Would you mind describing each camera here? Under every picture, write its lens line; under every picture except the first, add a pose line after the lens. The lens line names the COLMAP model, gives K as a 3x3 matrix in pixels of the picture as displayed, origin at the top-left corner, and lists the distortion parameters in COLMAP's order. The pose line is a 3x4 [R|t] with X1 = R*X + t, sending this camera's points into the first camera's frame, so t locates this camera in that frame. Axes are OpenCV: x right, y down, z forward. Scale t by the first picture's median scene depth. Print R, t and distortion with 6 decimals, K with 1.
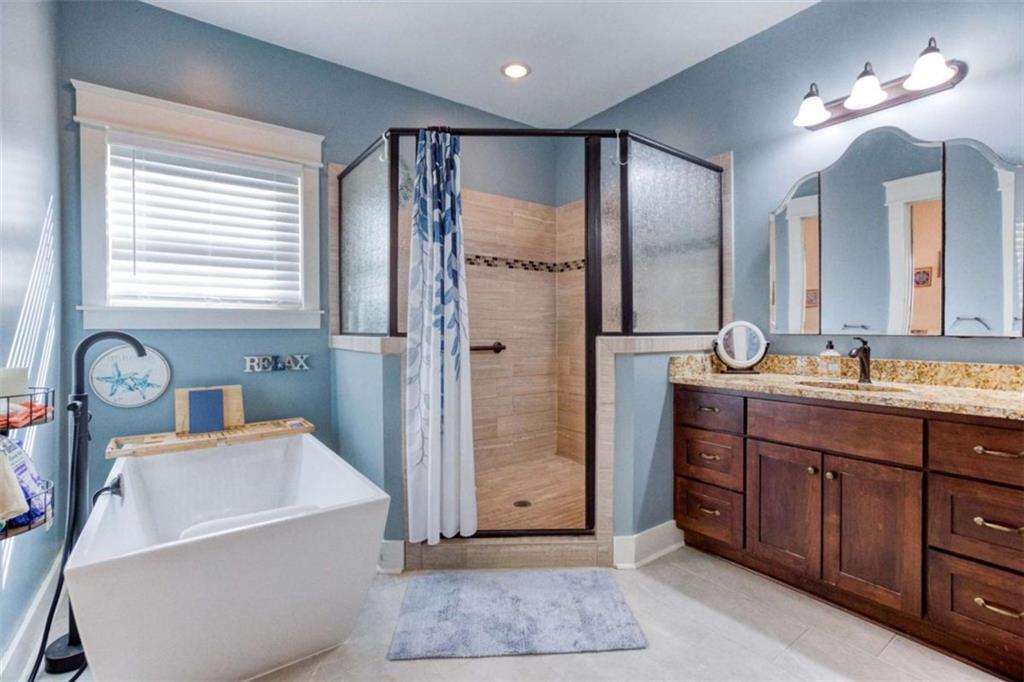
lens RADIAL K [[462.5, 0, 519.7], [0, 462.5, 333.6], [0, 0, 1]] dist [-0.004209, 0.001466]
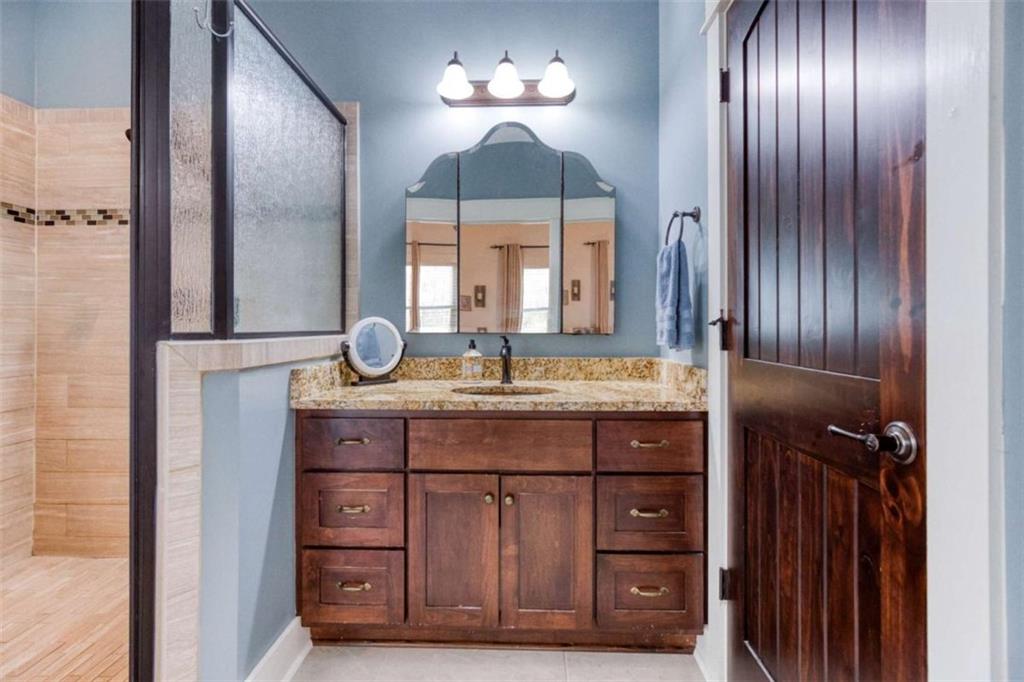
lens RADIAL K [[462.4, 0, 514.1], [0, 462.4, 323.5], [0, 0, 1]] dist [-0.004354, 0.000558]
pose [[0.624041, 0.005538, 0.781372, 0.012582], [0.007869, 0.999880, -0.013371, -0.004212], [-0.781352, 0.014493, 0.623922, 0.386873]]
